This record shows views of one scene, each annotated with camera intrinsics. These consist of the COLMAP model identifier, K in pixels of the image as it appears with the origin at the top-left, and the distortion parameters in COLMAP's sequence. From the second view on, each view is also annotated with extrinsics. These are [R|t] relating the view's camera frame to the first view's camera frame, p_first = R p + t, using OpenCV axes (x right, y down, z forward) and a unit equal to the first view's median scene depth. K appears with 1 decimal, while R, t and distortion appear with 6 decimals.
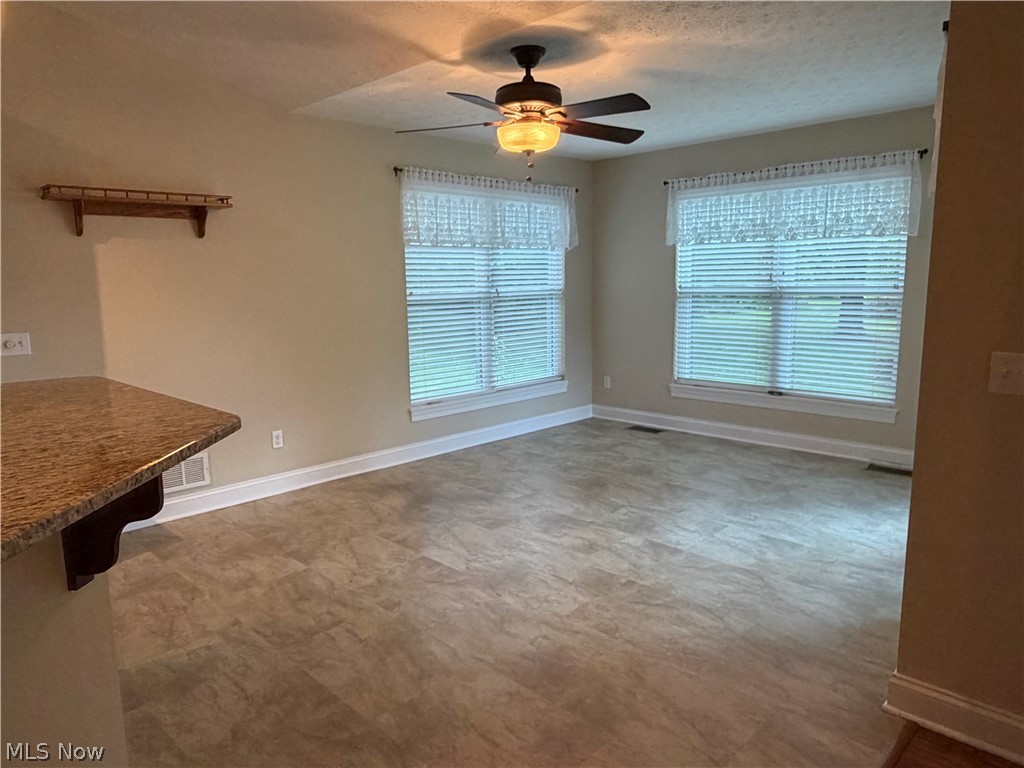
lens RADIAL K [[699.9, 0, 516.5], [0, 699.9, 386.5], [0, 0, 1]] dist [0.000717, 0.004200]
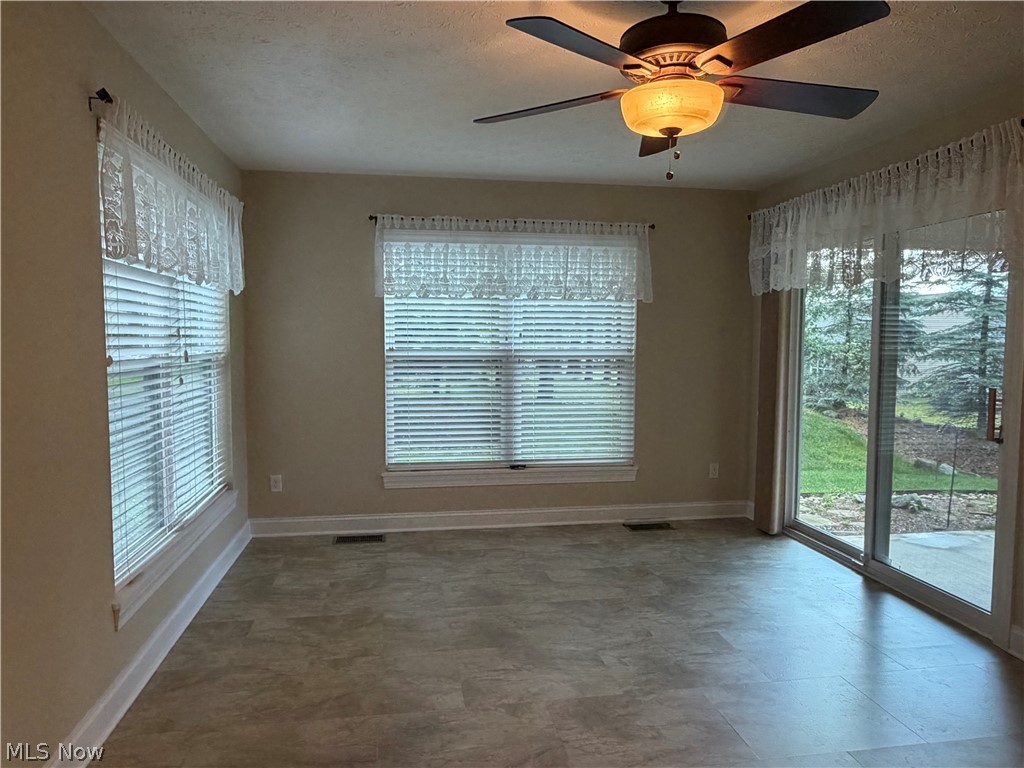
lens RADIAL K [[699.9, 0, 516.5], [0, 699.9, 386.5], [0, 0, 1]] dist [0.000717, 0.004200]
pose [[0.582406, -0.046807, 0.811549, -0.365517], [0.110975, 0.993572, -0.022335, -0.075064], [-0.805287, 0.103070, 0.583857, 0.475892]]
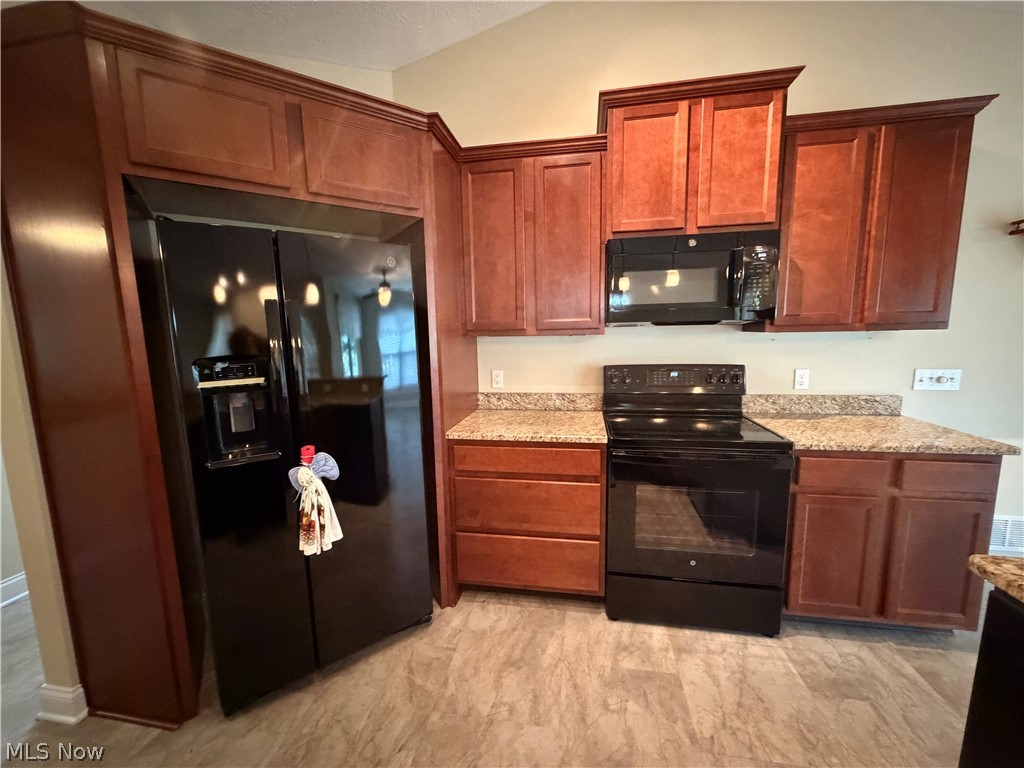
lens RADIAL K [[407.3, 0, 508.7], [0, 407.3, 386.5], [0, 0, 1]] dist [0.000001, -0.000405]
pose [[0.567087, 0.118363, -0.815109, -0.384176], [-0.117097, 0.991154, 0.062461, -0.007634], [0.815292, 0.060026, 0.575930, 0.076858]]
